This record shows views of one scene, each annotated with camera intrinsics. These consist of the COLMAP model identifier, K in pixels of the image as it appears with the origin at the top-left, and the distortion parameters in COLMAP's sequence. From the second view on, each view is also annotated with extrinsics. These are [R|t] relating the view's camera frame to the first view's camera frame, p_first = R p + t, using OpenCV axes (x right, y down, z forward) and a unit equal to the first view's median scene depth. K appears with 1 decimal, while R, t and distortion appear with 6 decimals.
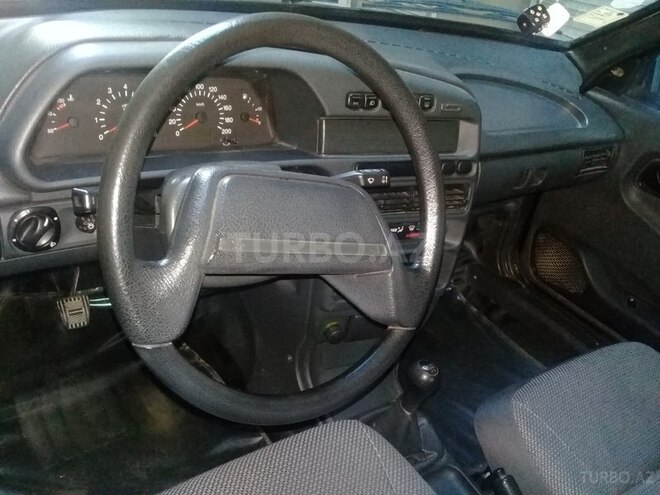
lens RADIAL K [[602.7, 0, 330.2], [0, 602.7, 231.3], [0, 0, 1]] dist [0.005401, -0.007802]
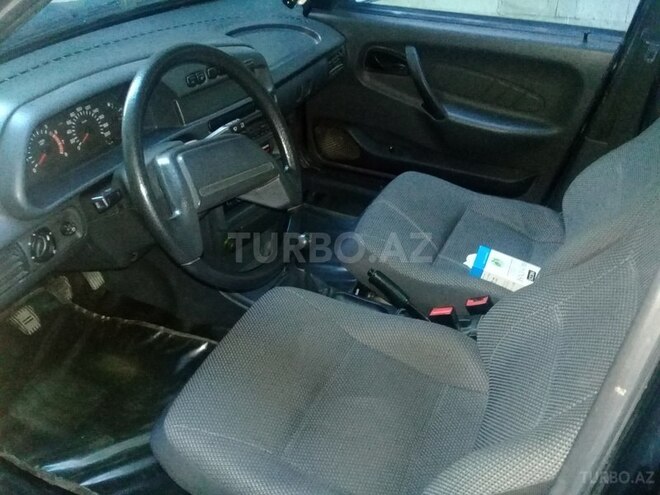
lens RADIAL K [[602.7, 0, 330.2], [0, 602.7, 231.3], [0, 0, 1]] dist [0.005401, -0.007802]
pose [[0.843667, -0.411957, 0.344264, -0.231505], [0.370175, 0.910811, 0.182740, -0.024494], [-0.388841, -0.026733, 0.920917, -0.315923]]
